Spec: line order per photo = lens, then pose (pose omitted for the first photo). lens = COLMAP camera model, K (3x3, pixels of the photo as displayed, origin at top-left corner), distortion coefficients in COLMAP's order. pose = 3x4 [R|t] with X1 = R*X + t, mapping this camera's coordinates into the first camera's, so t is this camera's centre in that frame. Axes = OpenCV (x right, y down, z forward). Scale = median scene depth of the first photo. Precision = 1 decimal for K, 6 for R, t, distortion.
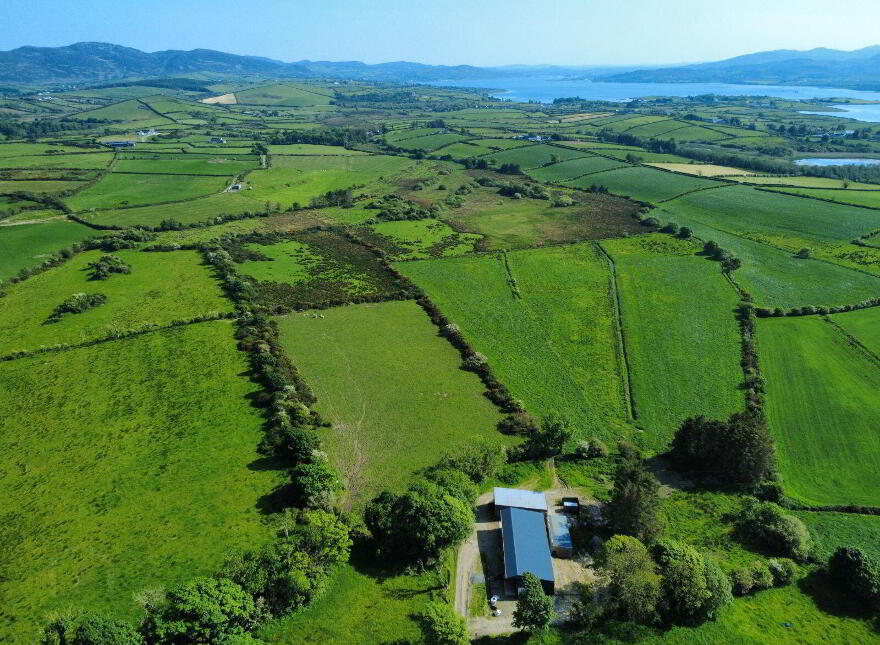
lens RADIAL K [[663.1, 0, 448.8], [0, 663.1, 323.8], [0, 0, 1]] dist [0.002325, -0.005460]
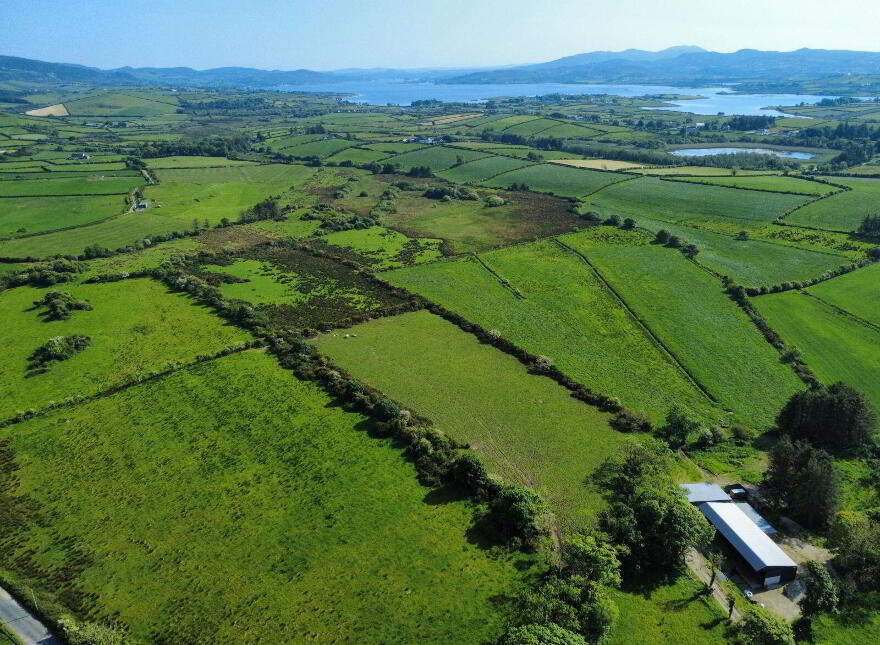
lens RADIAL K [[663.1, 0, 448.8], [0, 663.1, 323.8], [0, 0, 1]] dist [0.002325, -0.005460]
pose [[0.972675, -0.095223, 0.211747, -0.168916], [0.096240, 0.995343, 0.005524, -0.012938], [-0.211287, 0.015006, 0.977309, 0.032822]]
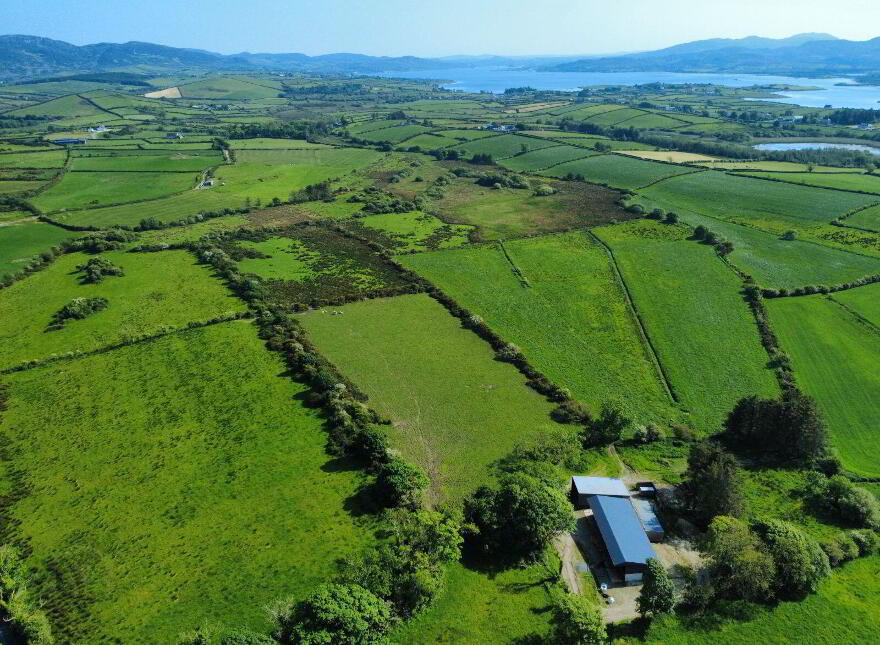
lens RADIAL K [[663.1, 0, 448.8], [0, 663.1, 323.8], [0, 0, 1]] dist [0.002325, -0.005460]
pose [[0.996623, -0.037631, 0.072977, -0.068706], [0.036768, 0.999238, 0.013128, -0.001220], [-0.073416, -0.010400, 0.997247, 0.006808]]
